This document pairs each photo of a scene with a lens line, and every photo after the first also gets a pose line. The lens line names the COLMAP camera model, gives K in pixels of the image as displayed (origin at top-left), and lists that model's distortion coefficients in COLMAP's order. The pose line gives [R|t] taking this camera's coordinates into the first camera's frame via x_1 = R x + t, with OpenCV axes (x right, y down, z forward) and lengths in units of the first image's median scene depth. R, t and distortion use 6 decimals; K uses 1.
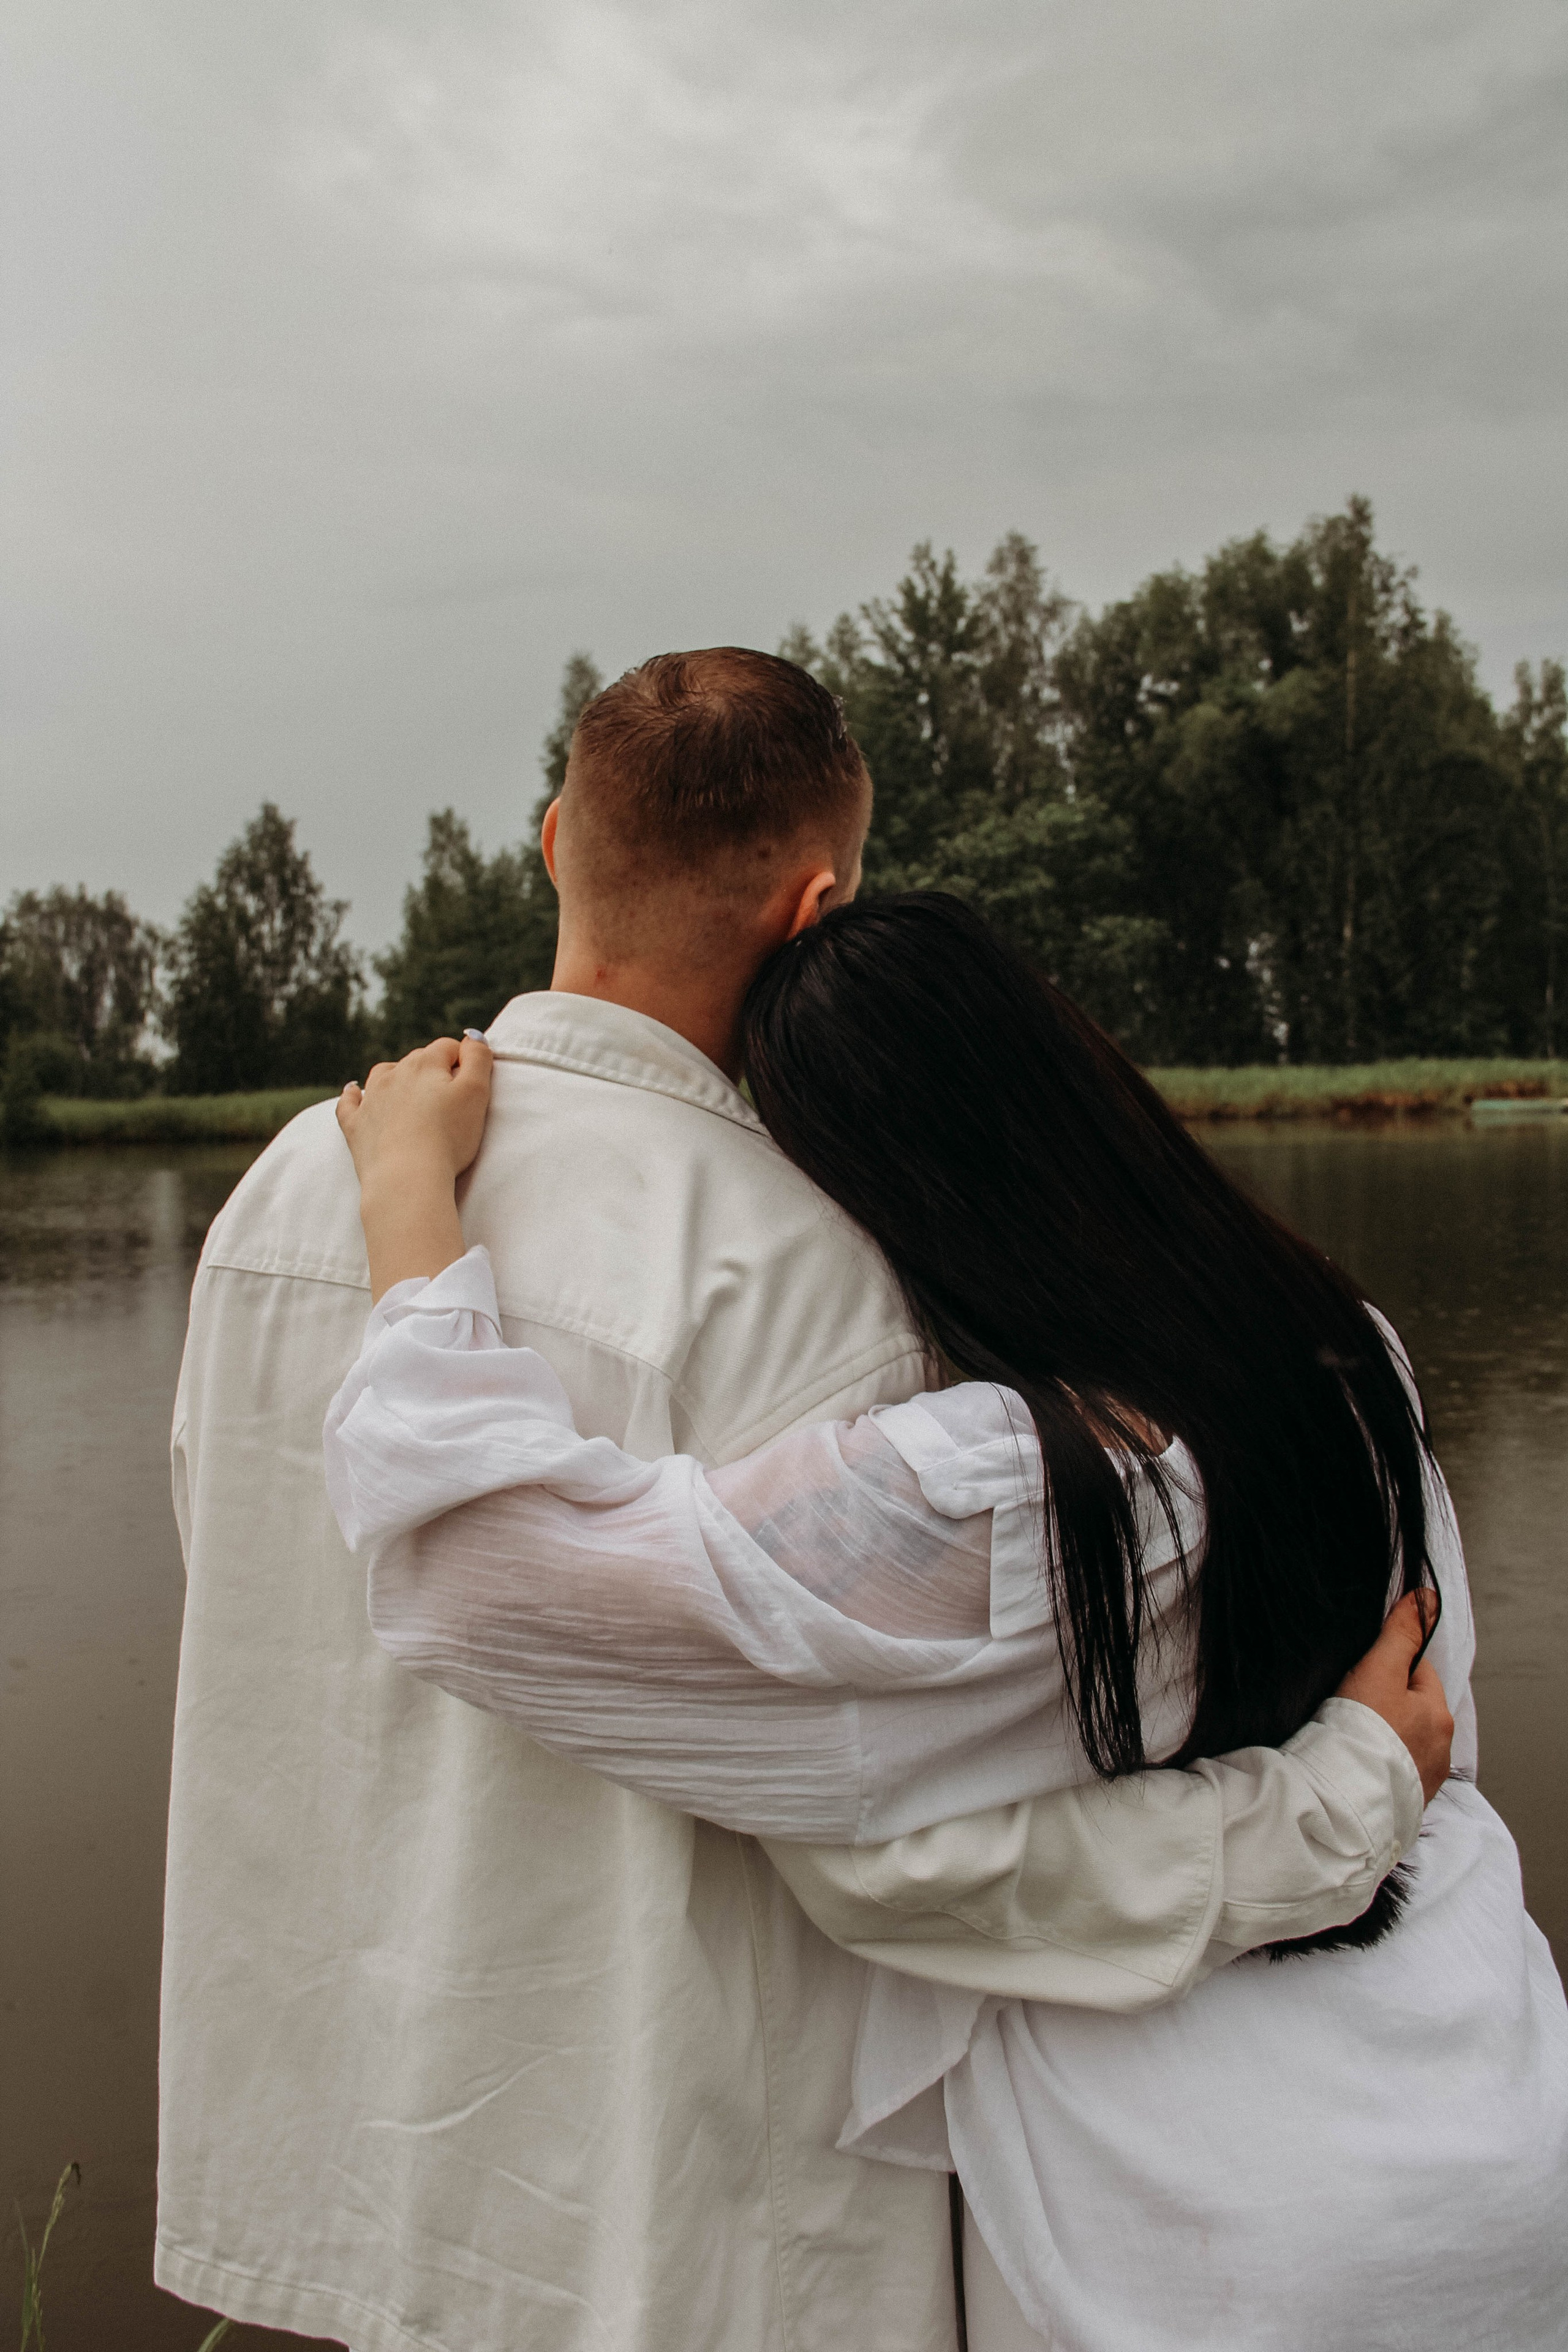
lens RADIAL K [[2237.2, 0, 782.1], [0, 2237.2, 1174.2], [0, 0, 1]] dist [-0.093622, 0.000000]
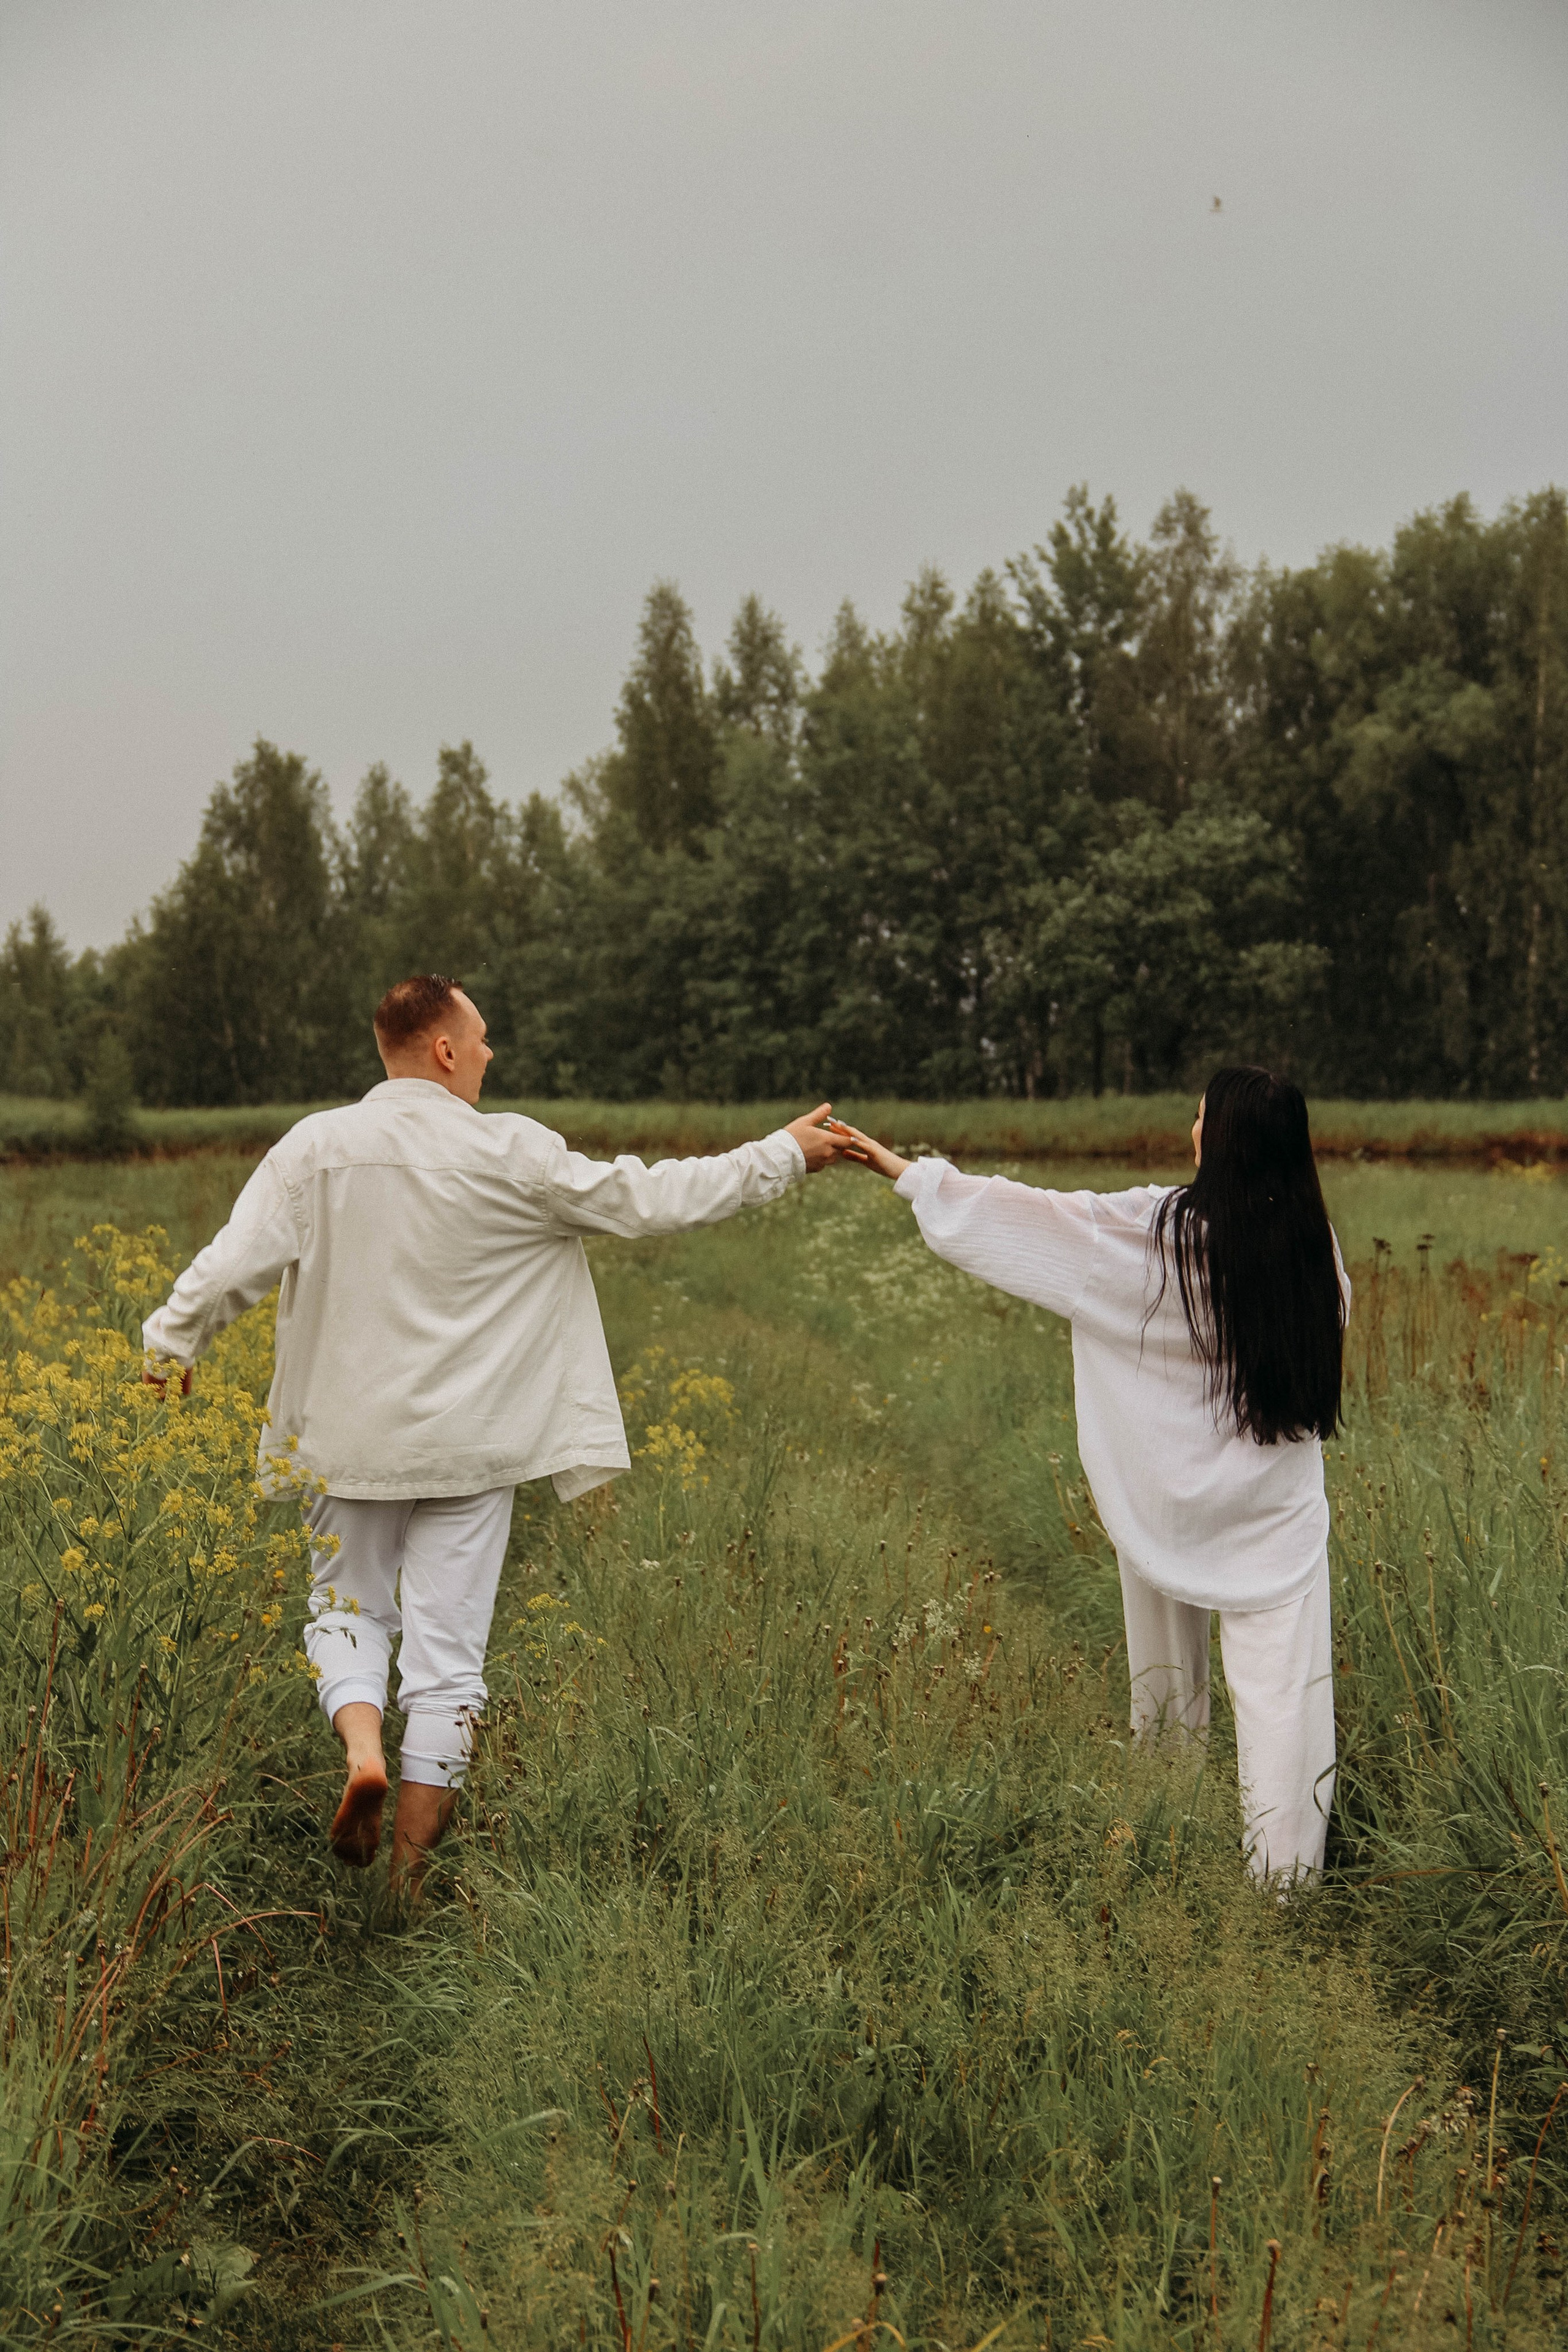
lens RADIAL K [[5720.5, 0, 789.9], [0, 5720.5, 1176.2], [0, 0, 1]] dist [0.591529, 0.000000]
pose [[0.999089, 0.022398, 0.036328, -0.131191], [-0.021745, 0.999596, -0.018276, 0.031395], [-0.036723, 0.017470, 0.999173, -1.307268]]
